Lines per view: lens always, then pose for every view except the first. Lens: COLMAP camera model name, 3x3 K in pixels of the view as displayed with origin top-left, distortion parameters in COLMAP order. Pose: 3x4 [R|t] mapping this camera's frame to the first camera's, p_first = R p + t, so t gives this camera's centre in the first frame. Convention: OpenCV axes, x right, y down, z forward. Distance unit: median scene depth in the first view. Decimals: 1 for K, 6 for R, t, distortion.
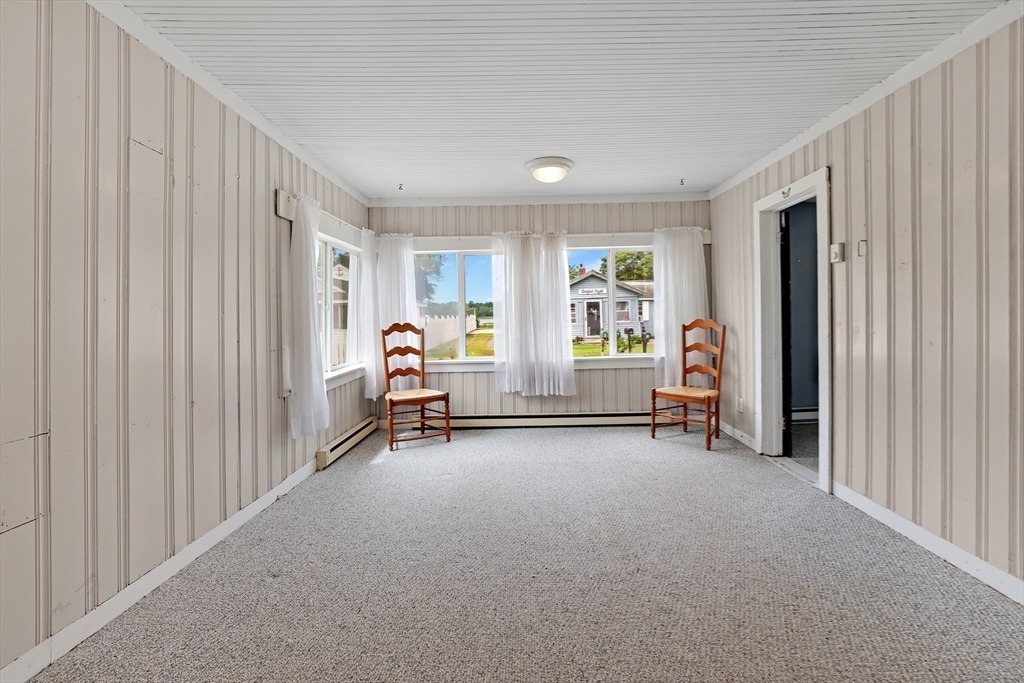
lens RADIAL K [[459.5, 0, 524.8], [0, 459.5, 325.0], [0, 0, 1]] dist [-0.033400, 0.012301]
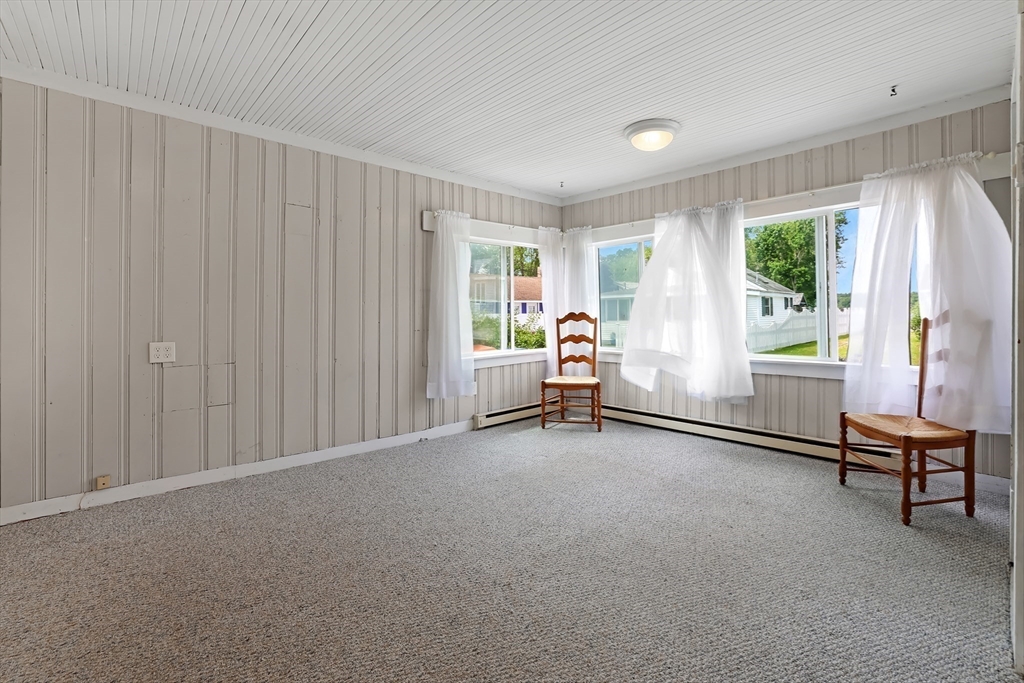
lens RADIAL K [[459.5, 0, 520.9], [0, 459.5, 320.0], [0, 0, 1]] dist [-0.033400, 0.012301]
pose [[0.675828, 0.016316, -0.736879, 0.447640], [-0.013228, 0.999862, 0.010007, 0.004821], [0.736941, 0.002985, 0.675950, 0.201937]]
